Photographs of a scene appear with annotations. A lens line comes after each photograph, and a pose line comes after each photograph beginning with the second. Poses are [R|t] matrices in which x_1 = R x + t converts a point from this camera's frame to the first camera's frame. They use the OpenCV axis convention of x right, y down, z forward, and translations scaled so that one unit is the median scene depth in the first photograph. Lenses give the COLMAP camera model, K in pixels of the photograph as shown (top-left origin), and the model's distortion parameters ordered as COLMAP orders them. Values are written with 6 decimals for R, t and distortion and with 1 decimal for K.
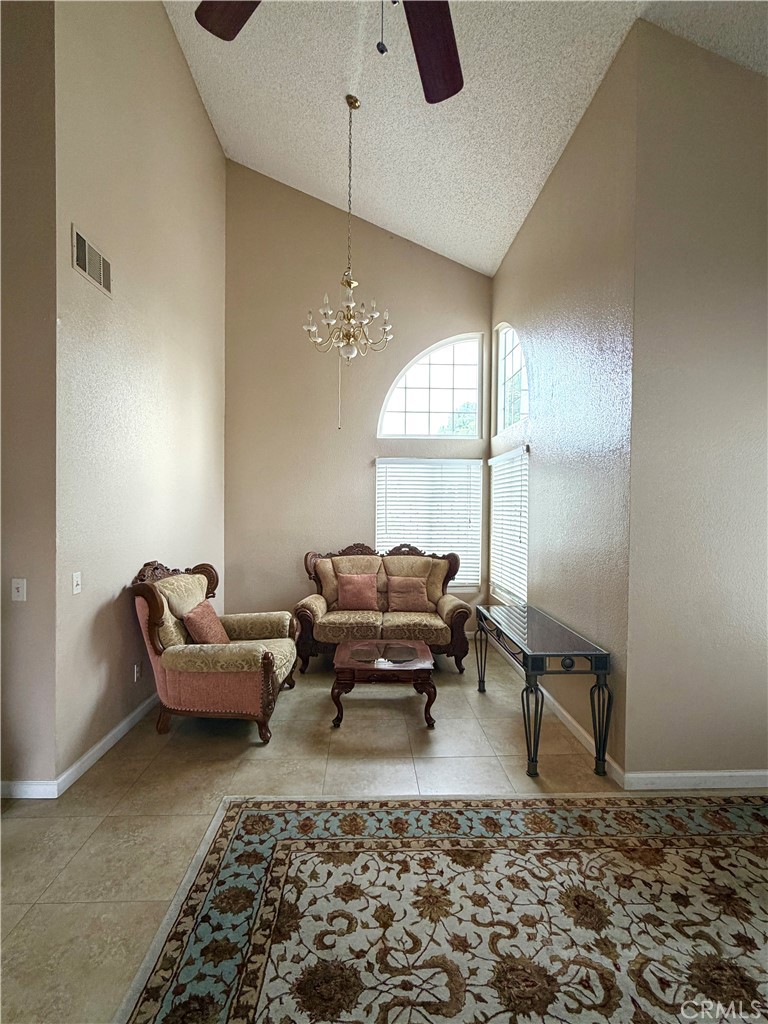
lens RADIAL K [[469.9, 0, 384.0], [0, 469.9, 512.0], [0, 0, 1]] dist [-0.001590, 0.000041]
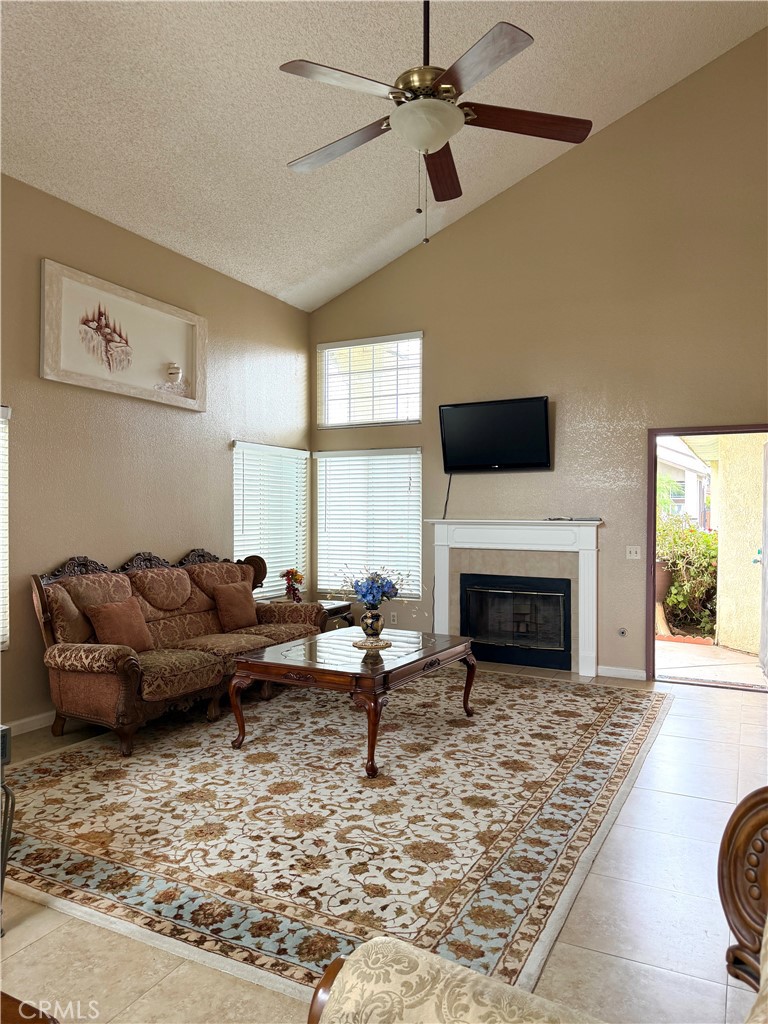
lens RADIAL K [[721.2, 0, 384.0], [0, 721.2, 512.0], [0, 0, 1]] dist [0.003114, -0.000675]
pose [[-0.870235, -0.011754, 0.492496, -0.804921], [-0.005918, 0.999893, 0.013406, 0.019927], [-0.492600, 0.008752, -0.870212, 2.265990]]
